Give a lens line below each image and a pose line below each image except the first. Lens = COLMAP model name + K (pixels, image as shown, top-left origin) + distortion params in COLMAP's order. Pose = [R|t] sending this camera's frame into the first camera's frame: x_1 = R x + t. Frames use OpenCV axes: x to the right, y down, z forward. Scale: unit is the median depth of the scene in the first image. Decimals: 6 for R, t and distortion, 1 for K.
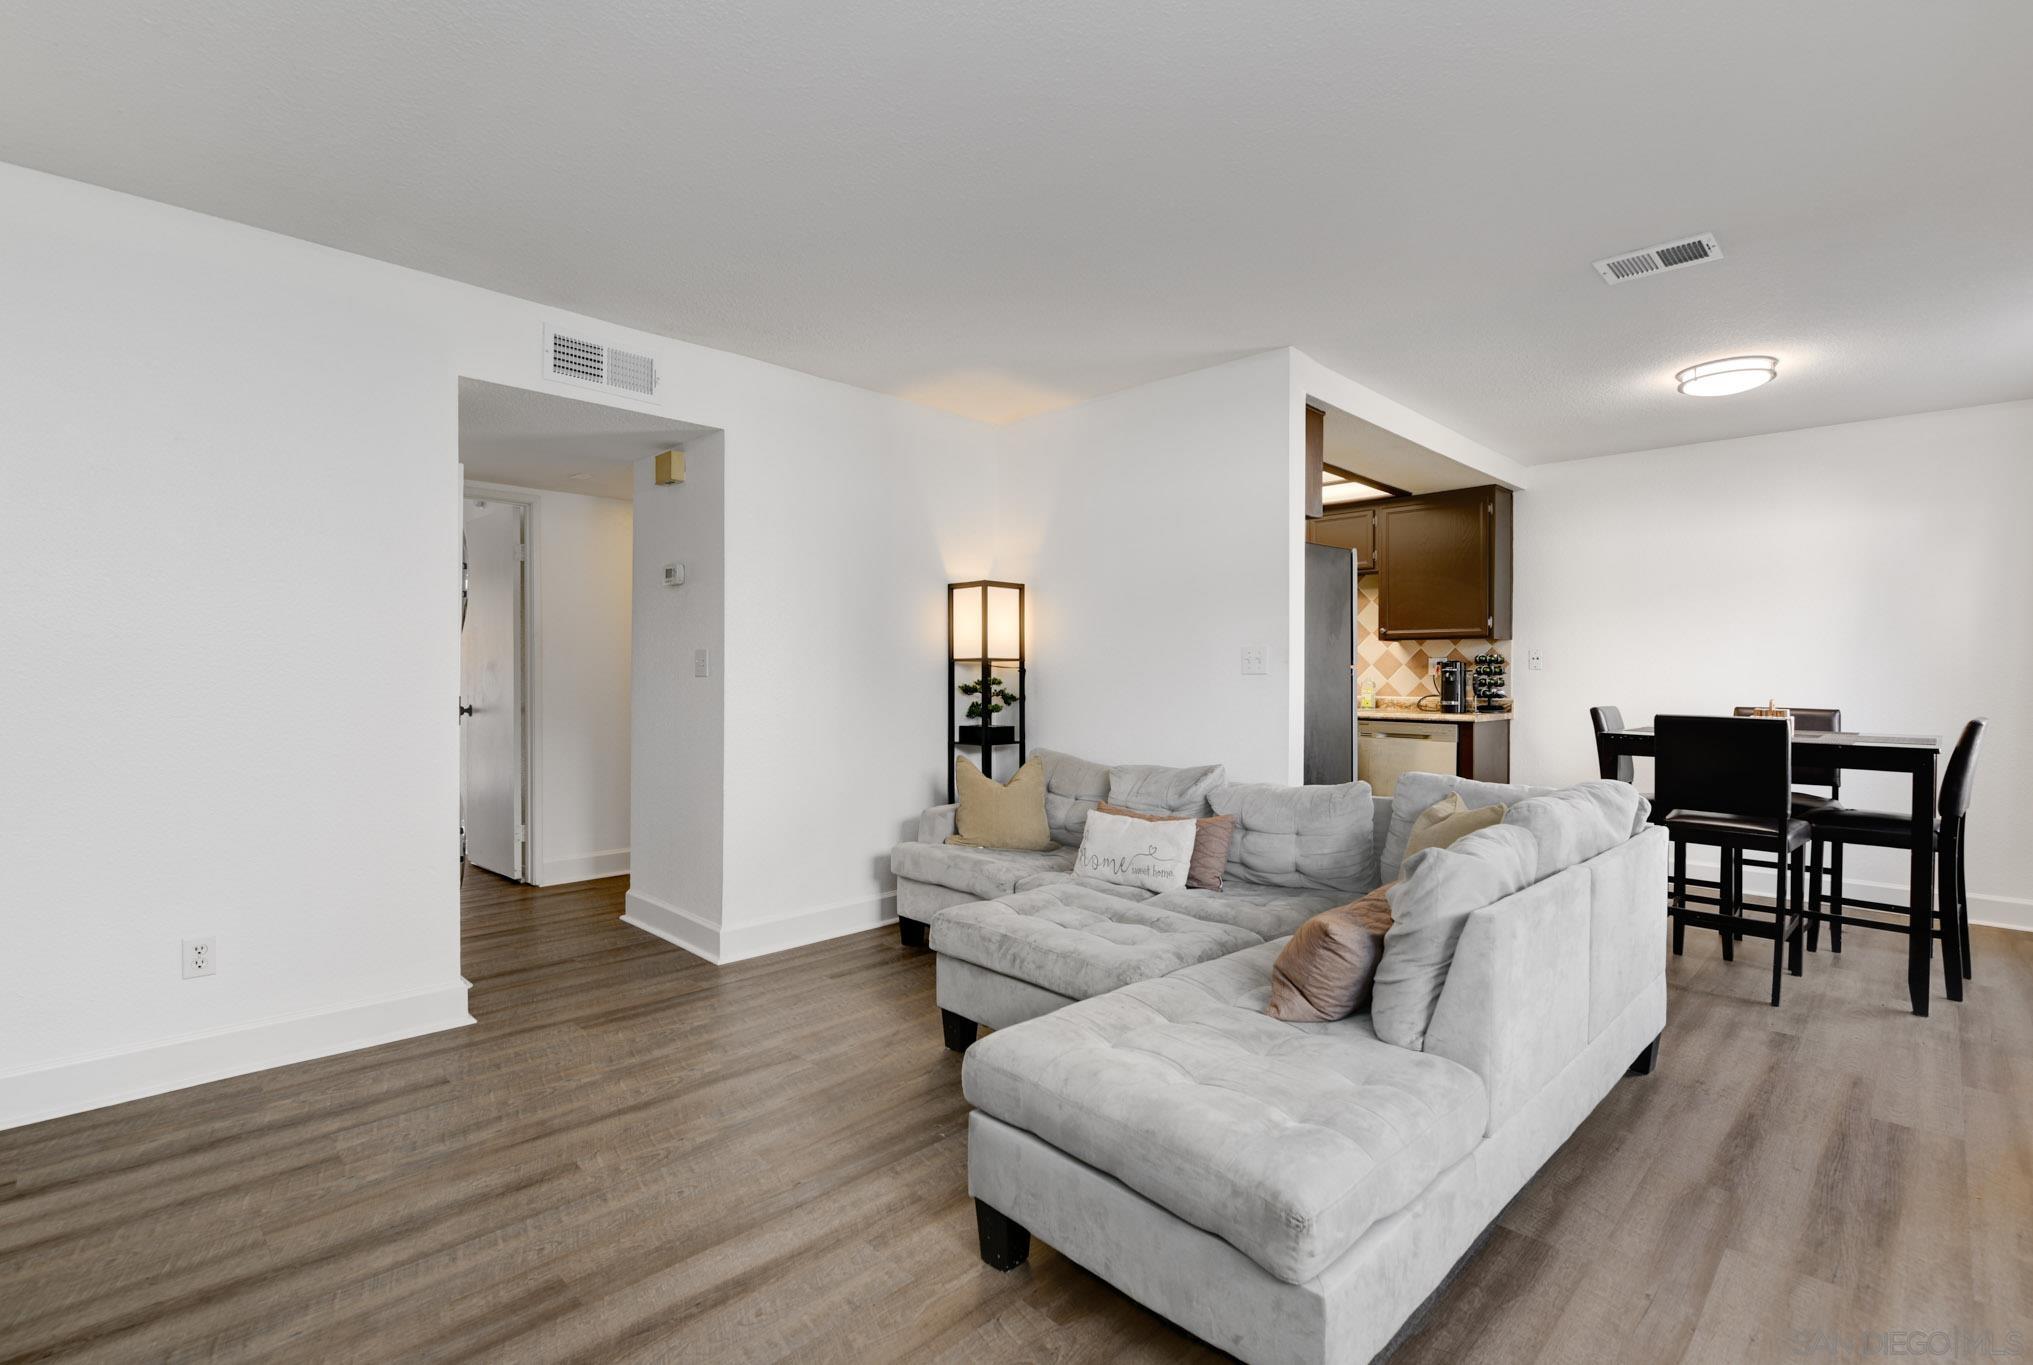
lens RADIAL K [[945.9, 0, 1047.9], [0, 945.9, 685.2], [0, 0, 1]] dist [0.002169, -0.000963]
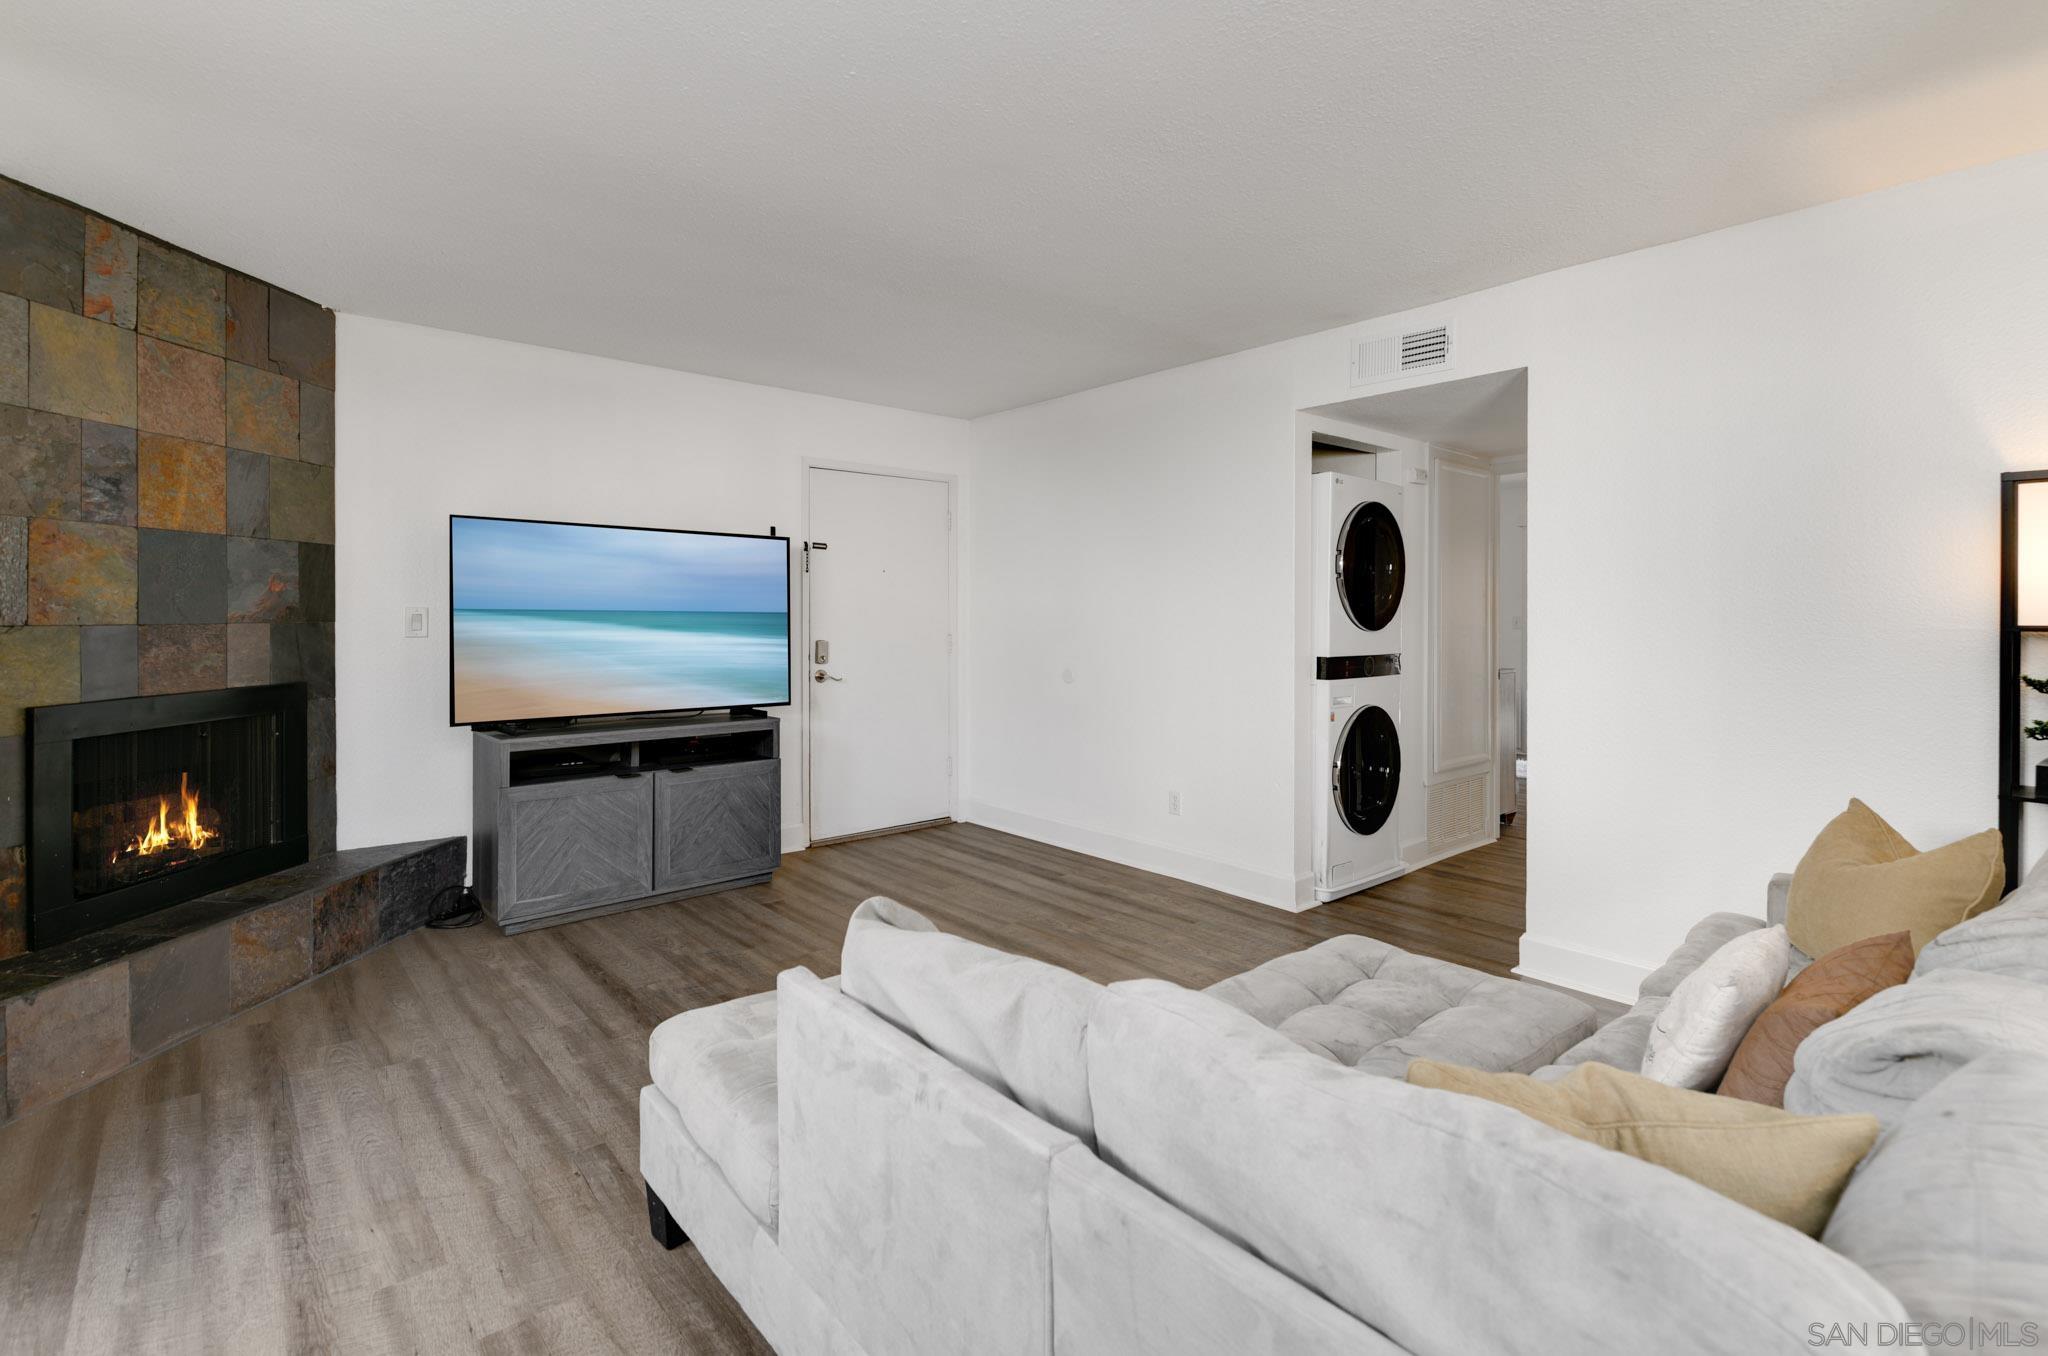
lens RADIAL K [[939.6, 0, 955.5], [0, 939.6, 621.6], [0, 0, 1]] dist [0.007242, -0.006802]
pose [[-0.153474, -0.002102, -0.988150, 1.085796], [-0.003132, 0.999994, -0.001641, -0.052423], [0.988148, 0.002843, -0.153480, 1.094115]]
